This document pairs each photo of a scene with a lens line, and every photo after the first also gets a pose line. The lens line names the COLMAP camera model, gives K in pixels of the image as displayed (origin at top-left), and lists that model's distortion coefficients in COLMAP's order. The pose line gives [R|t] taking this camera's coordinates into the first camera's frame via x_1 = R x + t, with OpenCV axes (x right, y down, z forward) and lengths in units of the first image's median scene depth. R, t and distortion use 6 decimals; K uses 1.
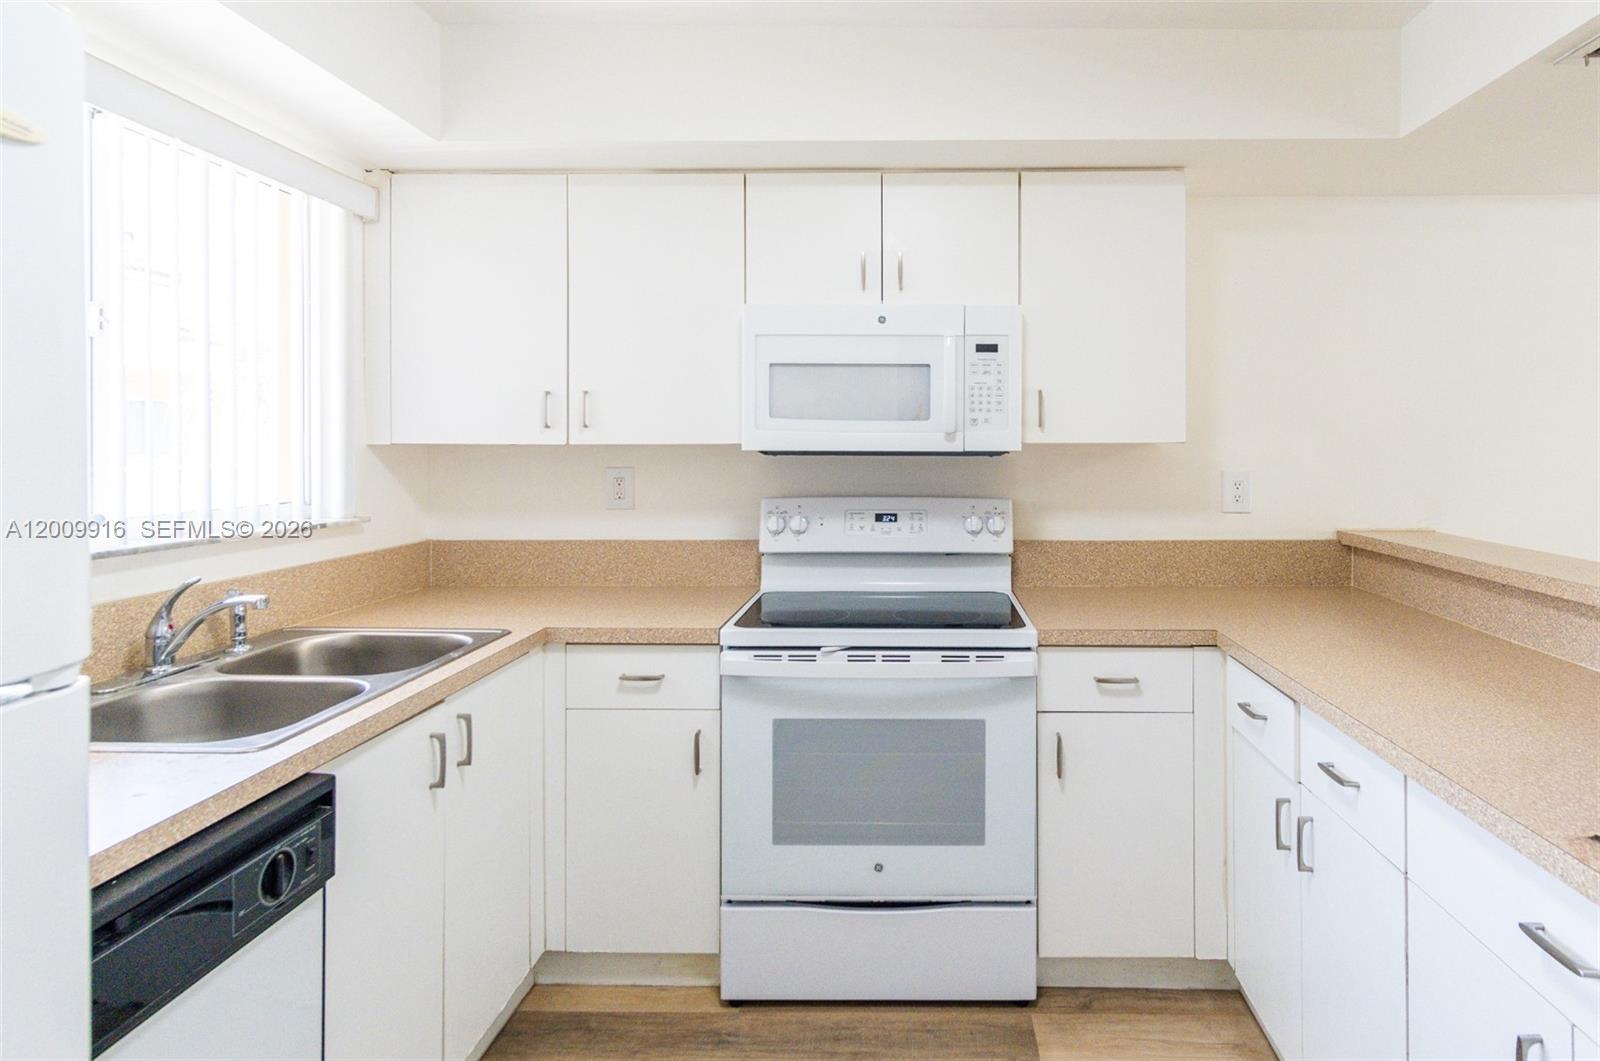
lens RADIAL K [[882.9, 0, 921.0], [0, 882.9, 443.0], [0, 0, 1]] dist [-0.001206, -0.001183]
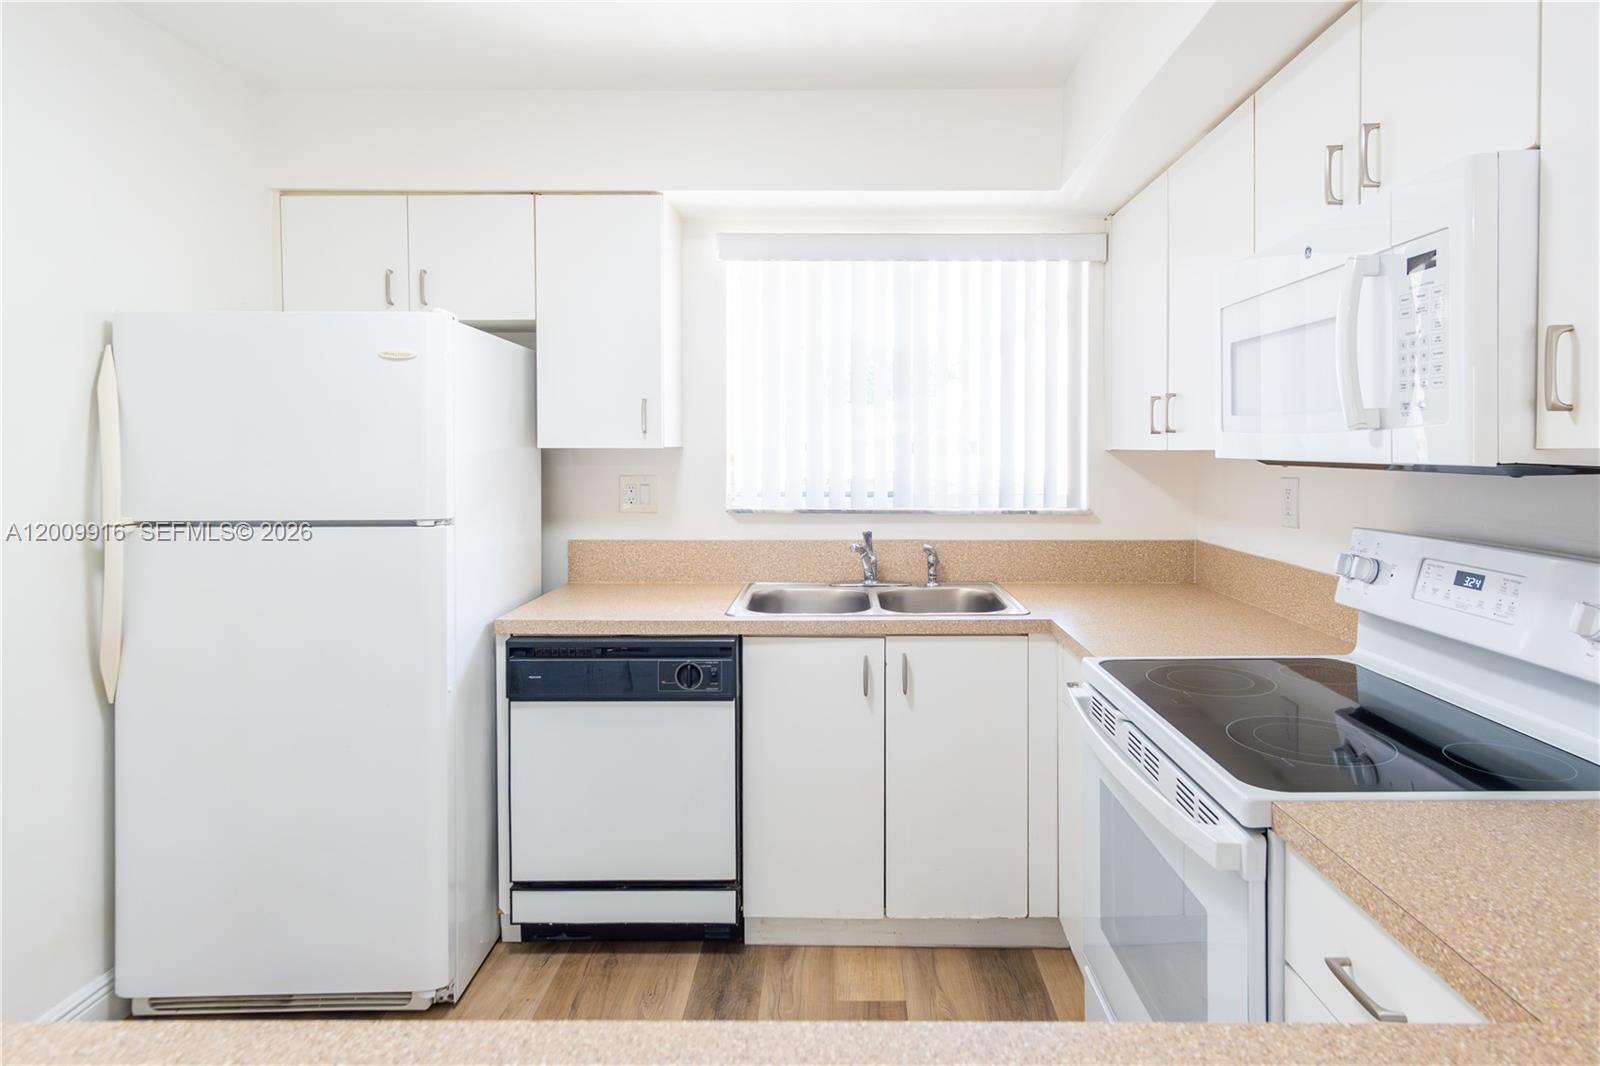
lens RADIAL K [[895.1, 0, 852.5], [0, 895.1, 470.5], [0, 0, 1]] dist [0.003448, -0.003386]
pose [[-0.000037, 0.023393, -0.999726, 0.604146], [0.000291, 0.999726, 0.023393, 0.000544], [1.000000, -0.000290, -0.000044, 0.682769]]
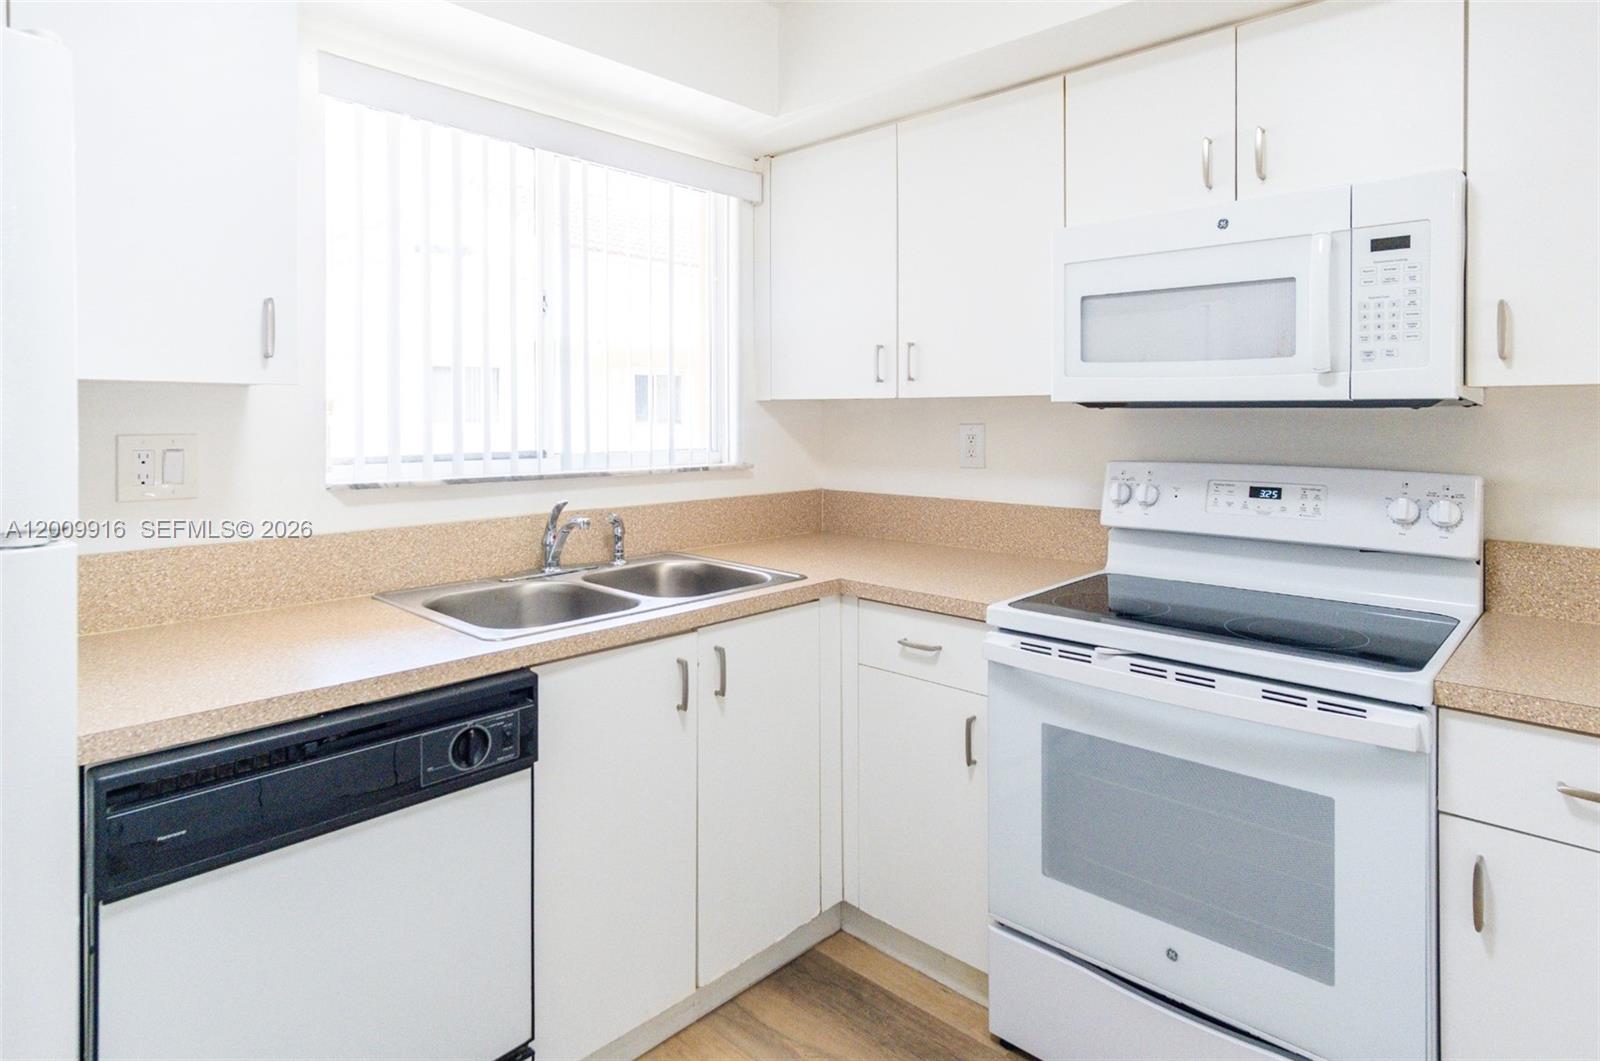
lens RADIAL K [[882.9, 0, 819.0], [0, 882.9, 421.0], [0, 0, 1]] dist [-0.001206, -0.001183]
pose [[0.734819, 0.003524, -0.678254, 0.212972], [0.000538, 0.999983, 0.005778, 0.022208], [0.678263, -0.004611, 0.734805, 0.224810]]
